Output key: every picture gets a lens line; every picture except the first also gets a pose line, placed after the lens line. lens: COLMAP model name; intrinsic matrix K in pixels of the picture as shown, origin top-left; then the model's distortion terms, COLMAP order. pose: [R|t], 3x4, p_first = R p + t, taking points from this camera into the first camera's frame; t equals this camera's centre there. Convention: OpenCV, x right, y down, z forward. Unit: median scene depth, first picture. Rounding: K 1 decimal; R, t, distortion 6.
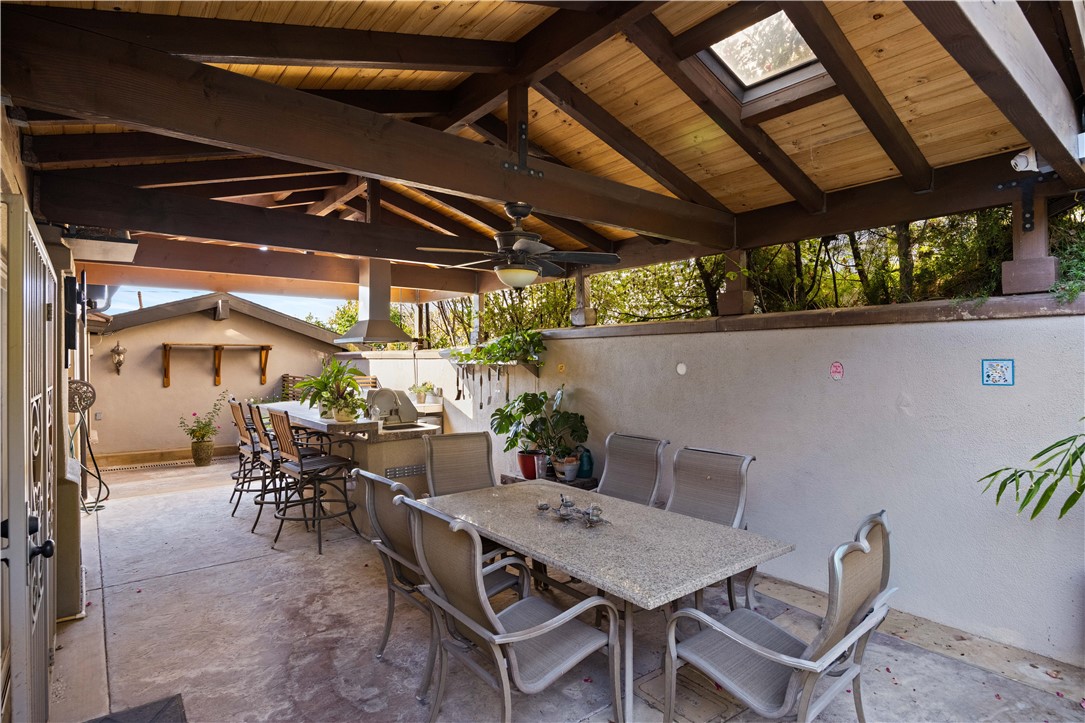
lens RADIAL K [[586.8, 0, 540.7], [0, 586.8, 360.9], [0, 0, 1]] dist [-0.000884, 0.000392]
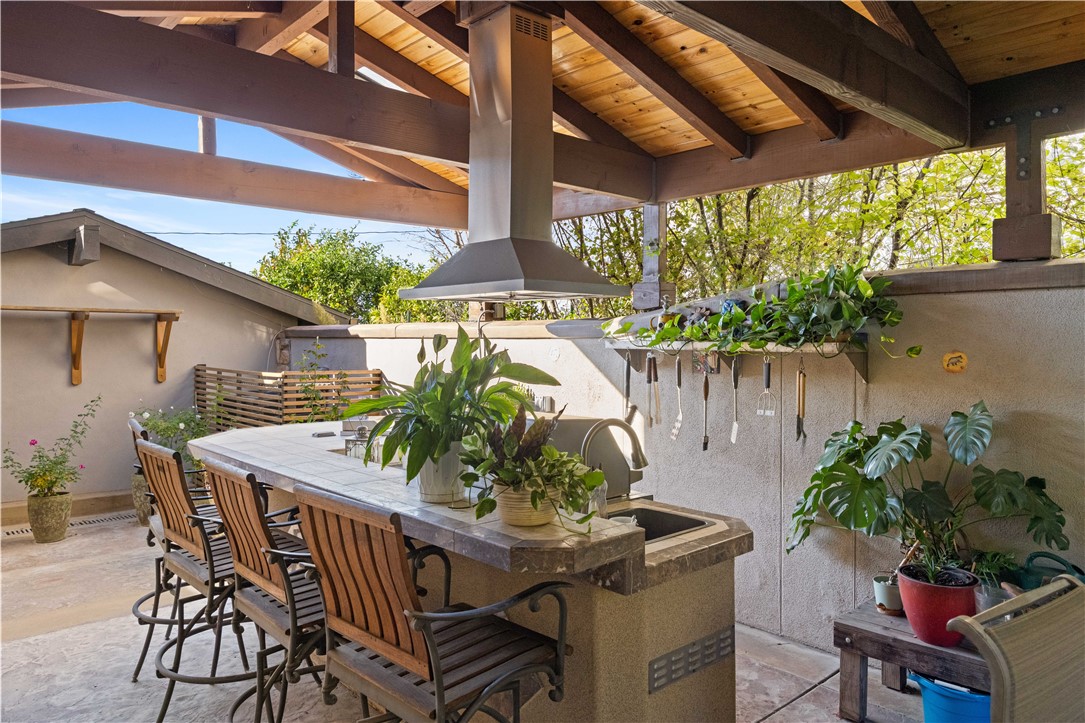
lens RADIAL K [[760.9, 0, 544.7], [0, 760.9, 354.1], [0, 0, 1]] dist [-0.001014, -0.001183]
pose [[0.997490, 0.004344, 0.070669, -0.177956], [-0.005443, 0.999867, 0.015379, -0.000118], [-0.070592, -0.015725, 0.997381, 0.284091]]
